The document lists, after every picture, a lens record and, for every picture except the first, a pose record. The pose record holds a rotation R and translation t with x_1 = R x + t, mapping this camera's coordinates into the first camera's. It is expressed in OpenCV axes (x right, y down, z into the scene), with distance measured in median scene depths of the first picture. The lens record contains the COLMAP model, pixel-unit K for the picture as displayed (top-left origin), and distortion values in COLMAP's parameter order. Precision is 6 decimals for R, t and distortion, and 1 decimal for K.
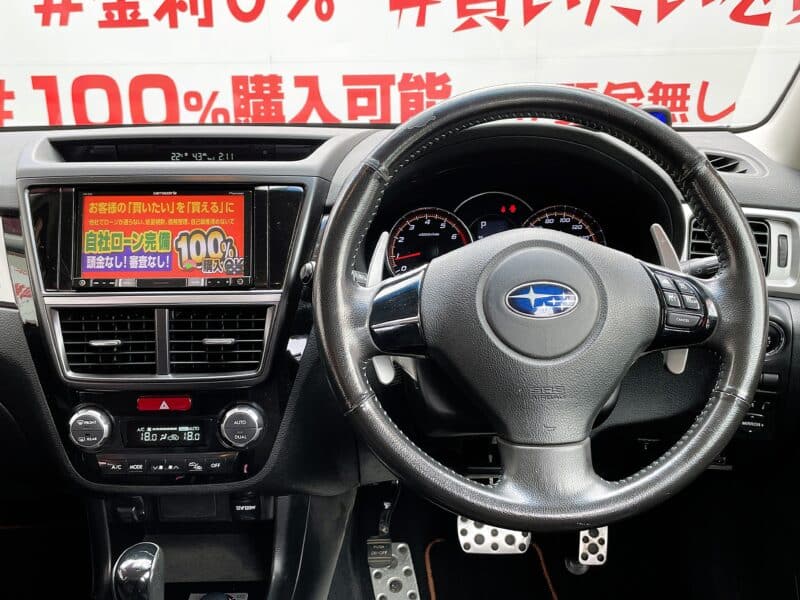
lens RADIAL K [[841.1, 0, 374.8], [0, 841.1, 298.3], [0, 0, 1]] dist [0.089310, -0.128113]
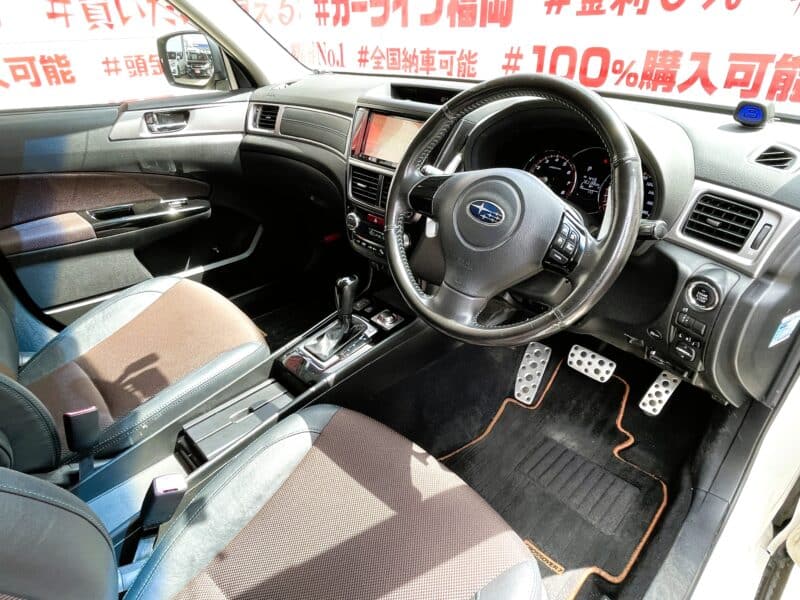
lens RADIAL K [[459.7, 0, 400.0], [0, 459.7, 300.0], [0, 0, 1]] dist [-0.001455, -0.000576]
pose [[0.702946, 0.374656, -0.604567, 0.376562], [-0.209128, 0.921314, 0.327788, -0.054422], [0.679803, -0.103985, 0.725985, 0.108573]]
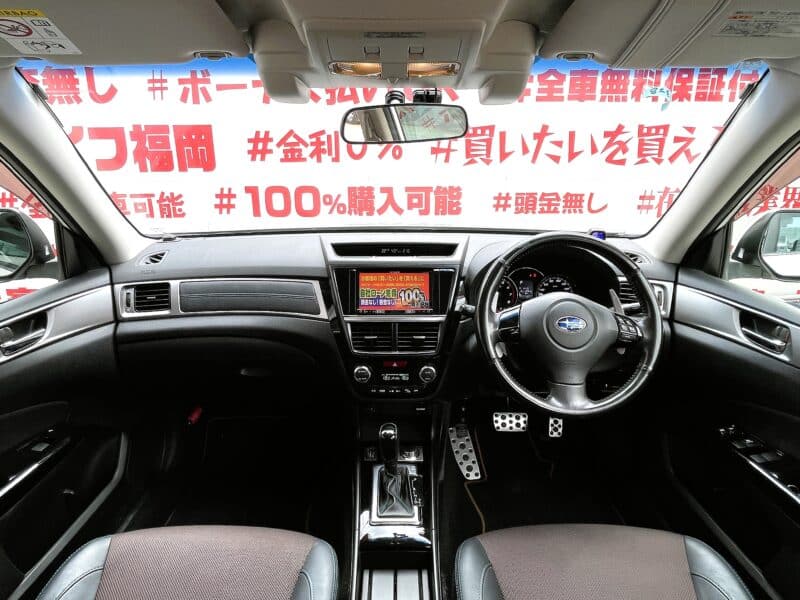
lens RADIAL K [[478.5, 0, 383.2], [0, 478.5, 300.7], [0, 0, 1]] dist [0.001732, 0.000040]
pose [[0.999956, 0.008147, 0.004681, -0.186661], [-0.008225, 0.999824, 0.016852, -0.044887], [-0.004543, -0.016890, 0.999847, -0.194455]]
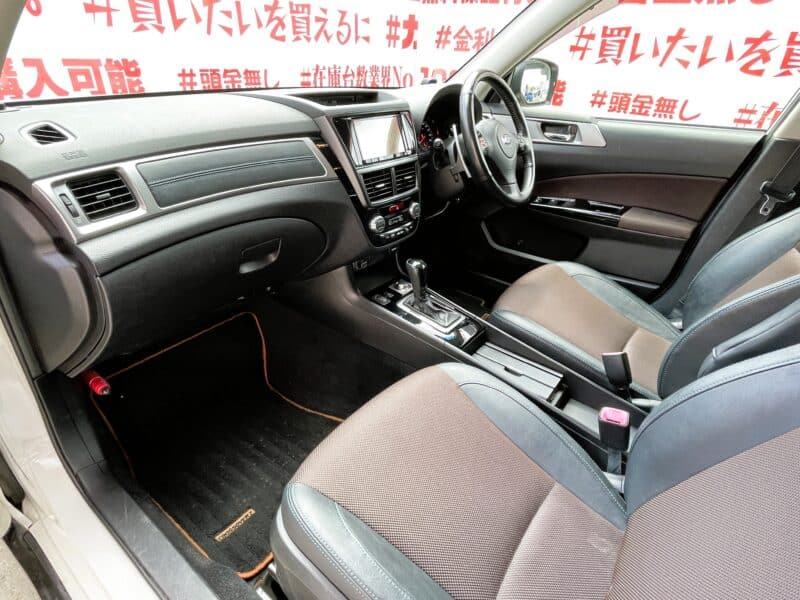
lens RADIAL K [[459.7, 0, 400.0], [0, 459.7, 300.0], [0, 0, 1]] dist [-0.001455, -0.000576]
pose [[0.583983, -0.347711, 0.733527, -0.851861], [0.182182, 0.936707, 0.298983, -0.014356], [-0.791059, -0.040966, 0.610367, 0.099942]]
